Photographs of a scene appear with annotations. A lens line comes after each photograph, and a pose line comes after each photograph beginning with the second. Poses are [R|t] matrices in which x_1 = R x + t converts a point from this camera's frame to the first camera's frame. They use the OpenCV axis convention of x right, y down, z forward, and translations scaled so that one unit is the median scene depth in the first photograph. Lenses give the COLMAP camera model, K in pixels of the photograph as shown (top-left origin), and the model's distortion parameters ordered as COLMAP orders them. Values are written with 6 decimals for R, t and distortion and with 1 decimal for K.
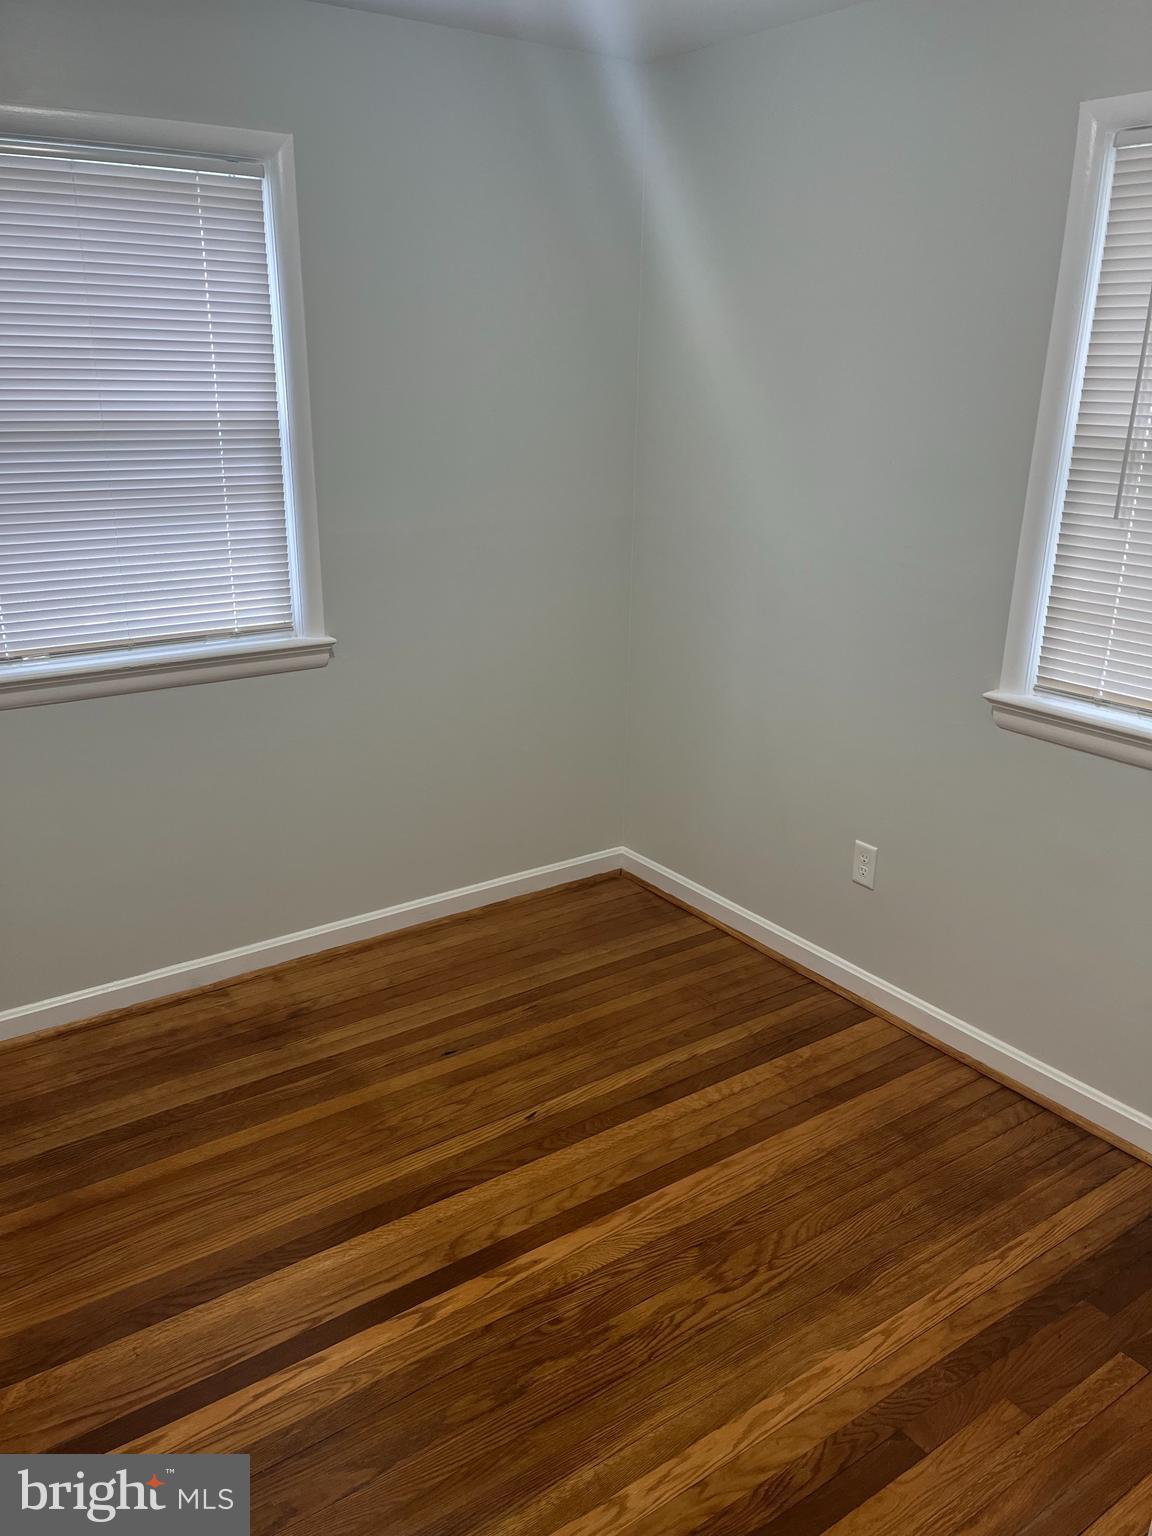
lens RADIAL K [[1171.2, 0, 568.7], [0, 1171.2, 752.7], [0, 0, 1]] dist [0.025582, -0.050022]
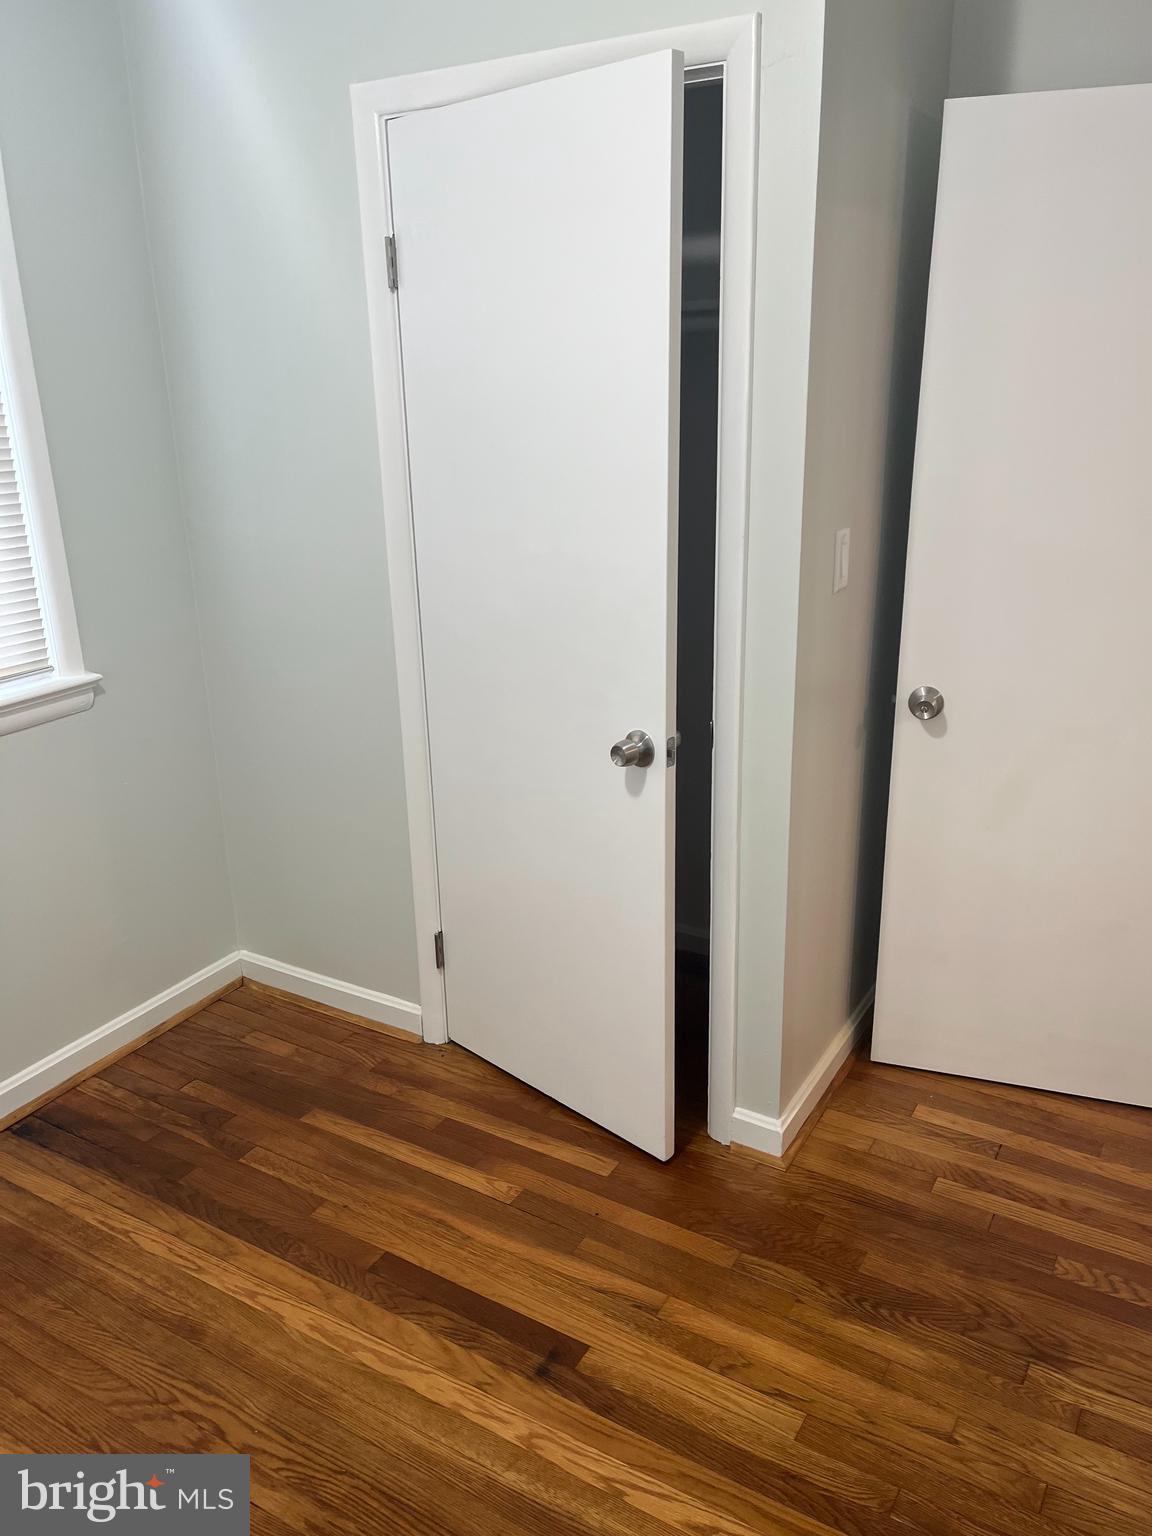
lens RADIAL K [[1171.2, 0, 575.4], [0, 1171.2, 767.7], [0, 0, 1]] dist [0.025582, -0.050022]
pose [[-0.414405, -0.297706, 0.860023, -0.599383], [0.297296, 0.848860, 0.437095, -0.257568], [-0.860165, 0.436816, -0.263265, 0.863526]]
